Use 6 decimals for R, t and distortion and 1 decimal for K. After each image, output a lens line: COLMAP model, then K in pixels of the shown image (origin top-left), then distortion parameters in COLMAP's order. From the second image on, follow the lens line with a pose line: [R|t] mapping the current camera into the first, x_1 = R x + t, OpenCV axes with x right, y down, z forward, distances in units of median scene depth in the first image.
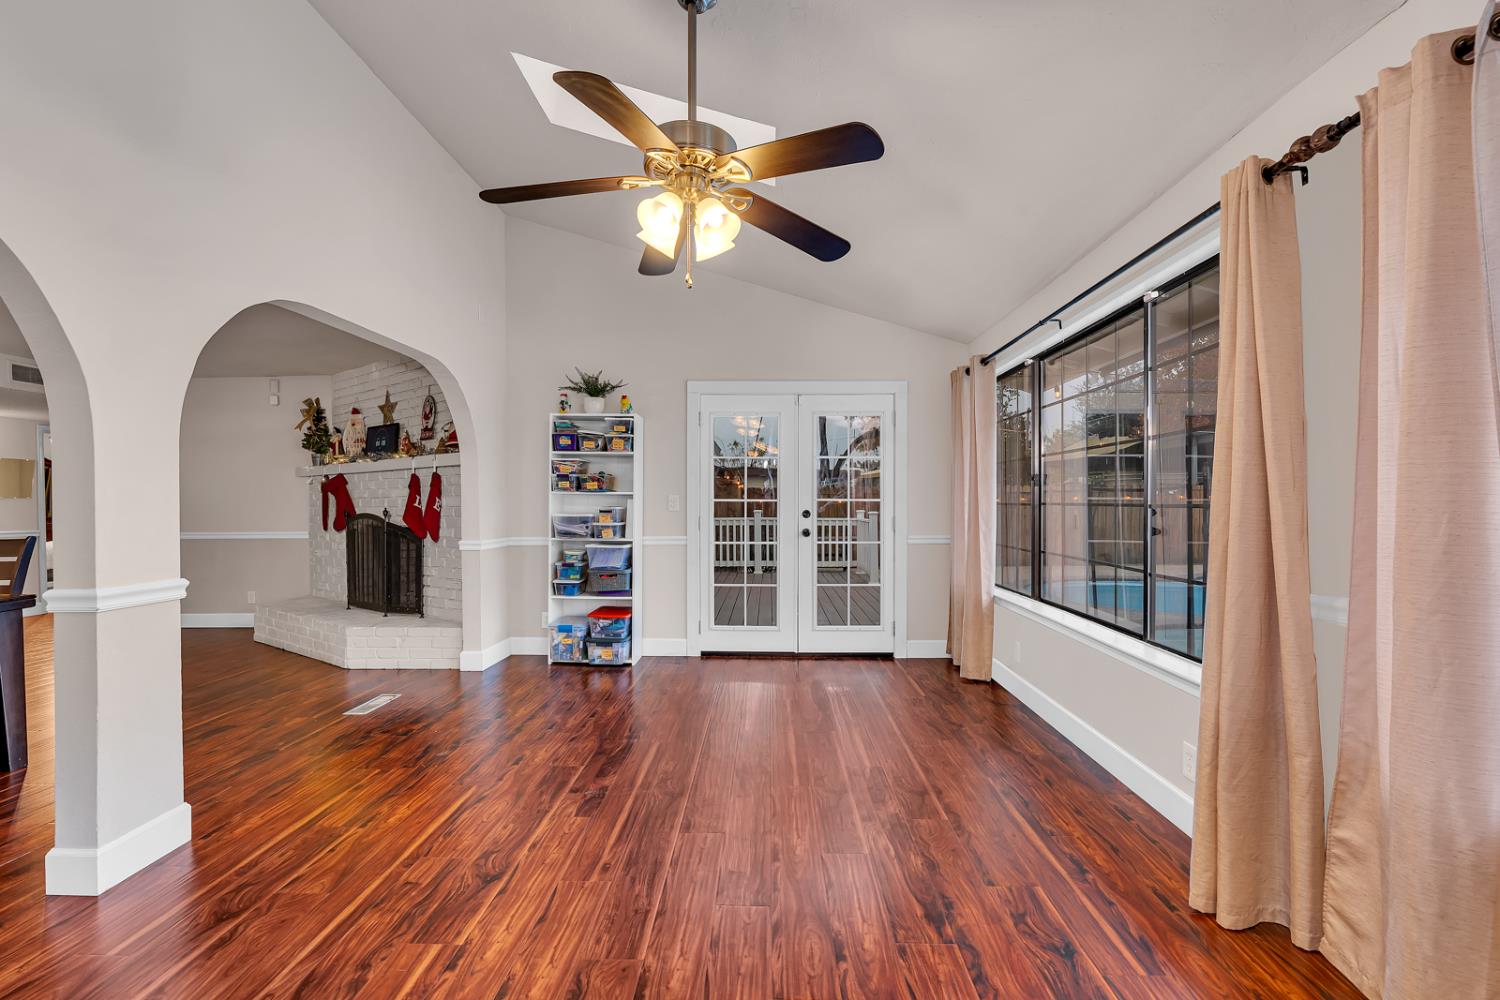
lens RADIAL K [[702.9, 0, 760.4], [0, 702.9, 505.5], [0, 0, 1]] dist [0.003632, 0.000975]
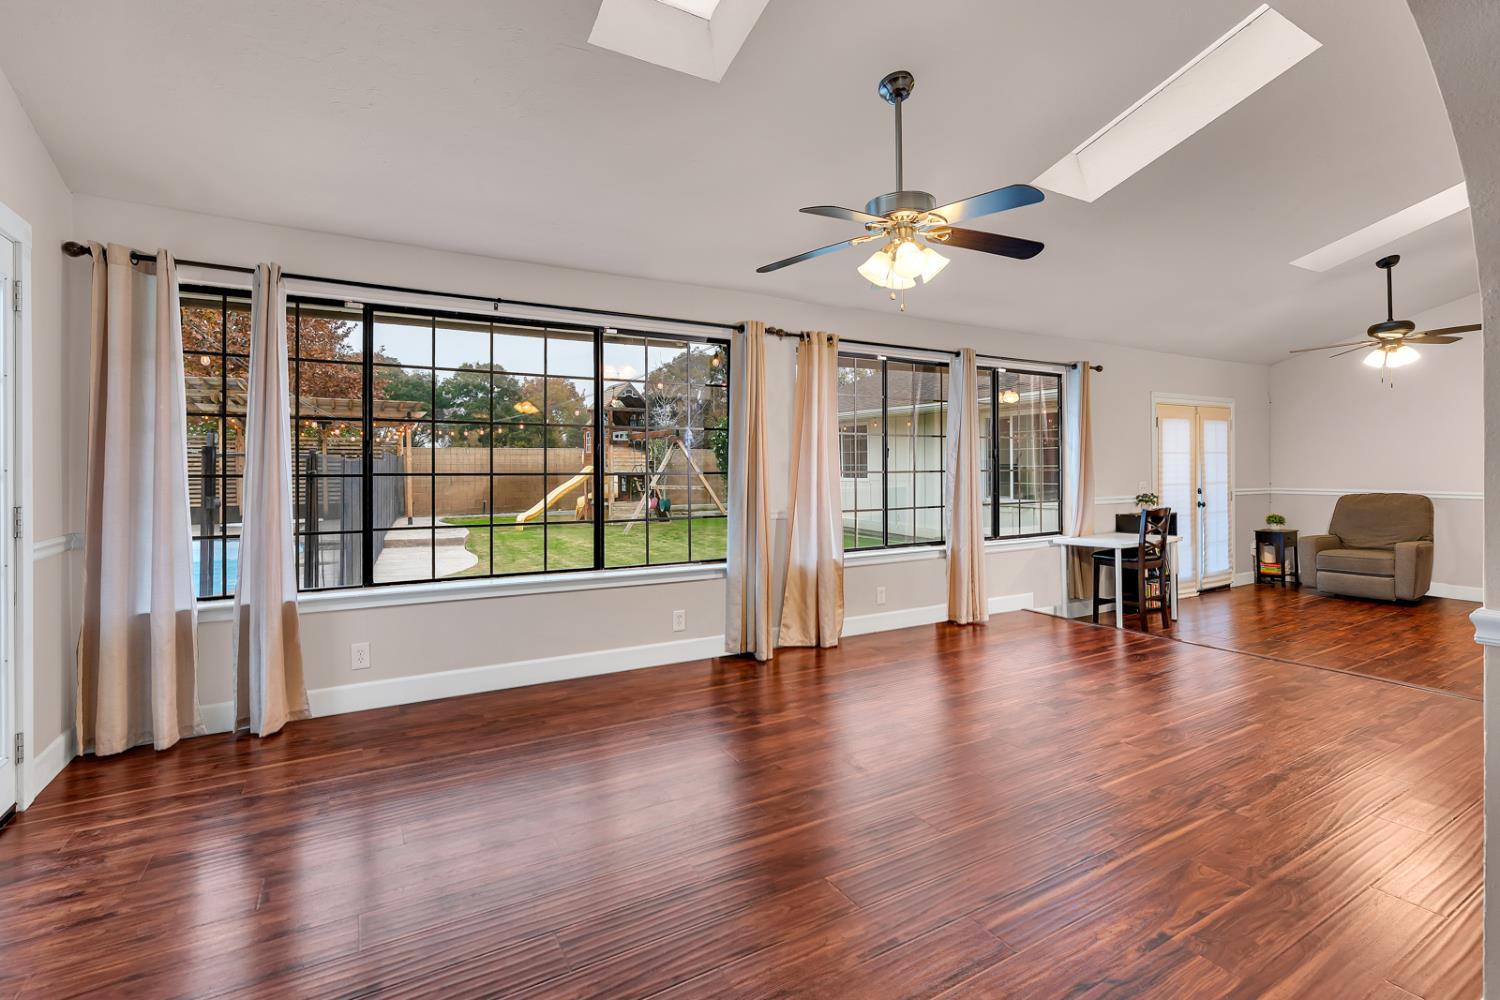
lens RADIAL K [[688.3, 0, 760.2], [0, 688.3, 462.1], [0, 0, 1]] dist [0.000147, 0.000369]
pose [[-0.532804, 0.008553, 0.846196, -0.441546], [0.006753, 0.999960, -0.005855, -0.008050], [-0.846212, 0.002595, -0.532840, 0.805492]]
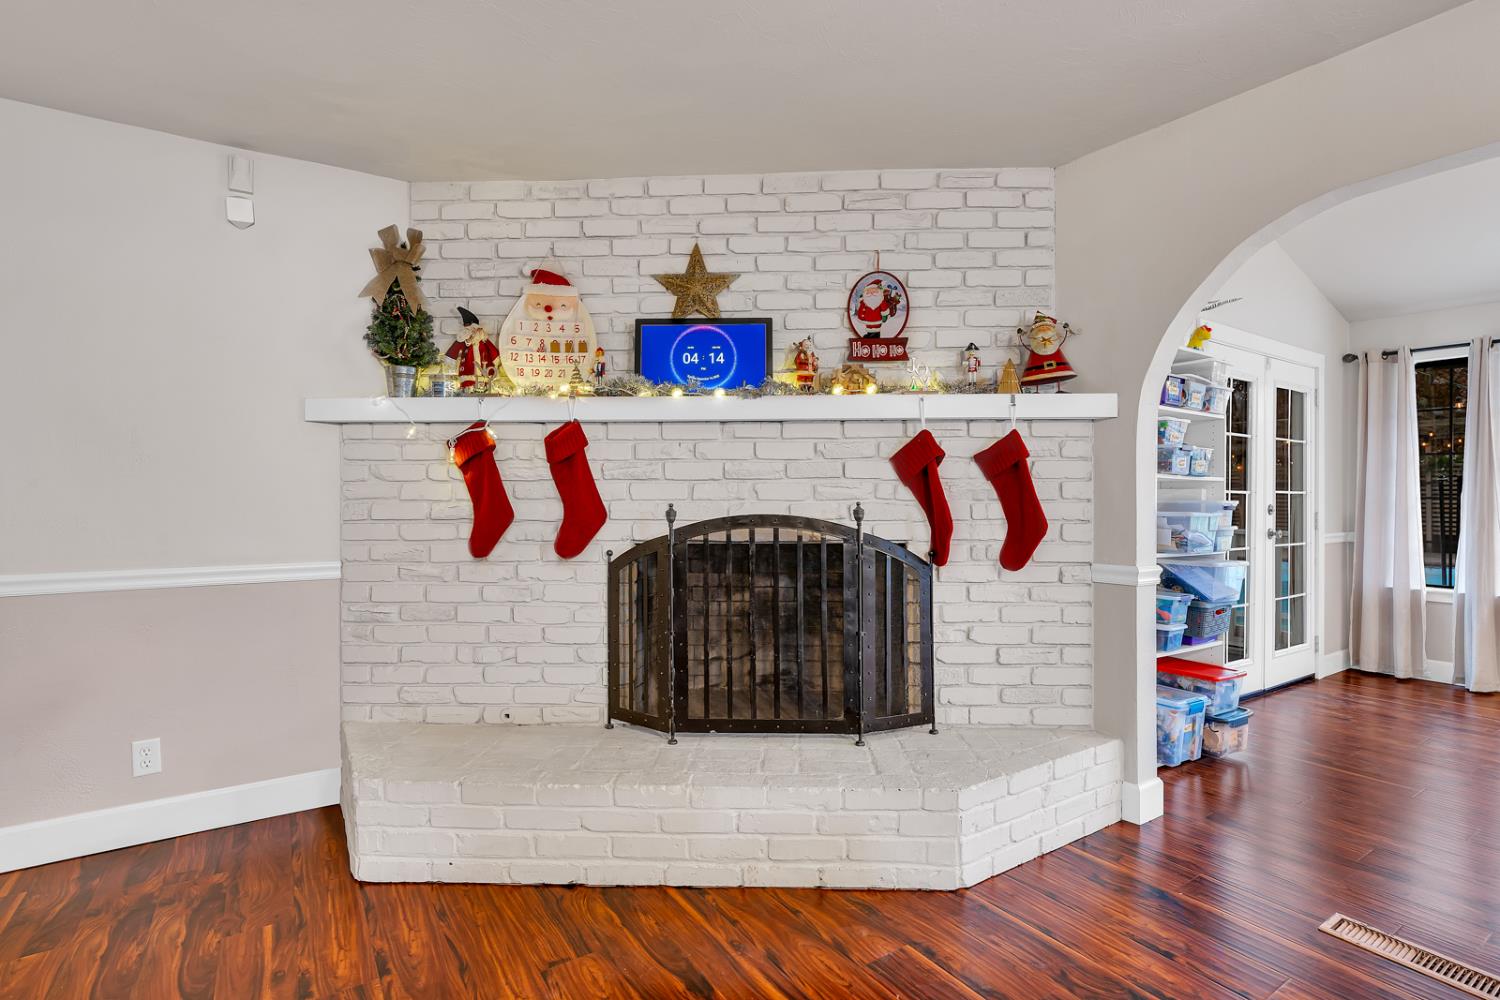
lens RADIAL K [[754.1, 0, 748.0], [0, 754.1, 500.1], [0, 0, 1]] dist [-0.005153, 0.000552]
pose [[0.809765, 0.001896, 0.586752, -0.873075], [-0.002368, 0.999997, 0.000037, 0.001936], [-0.586750, -0.001419, 0.809767, 0.649562]]
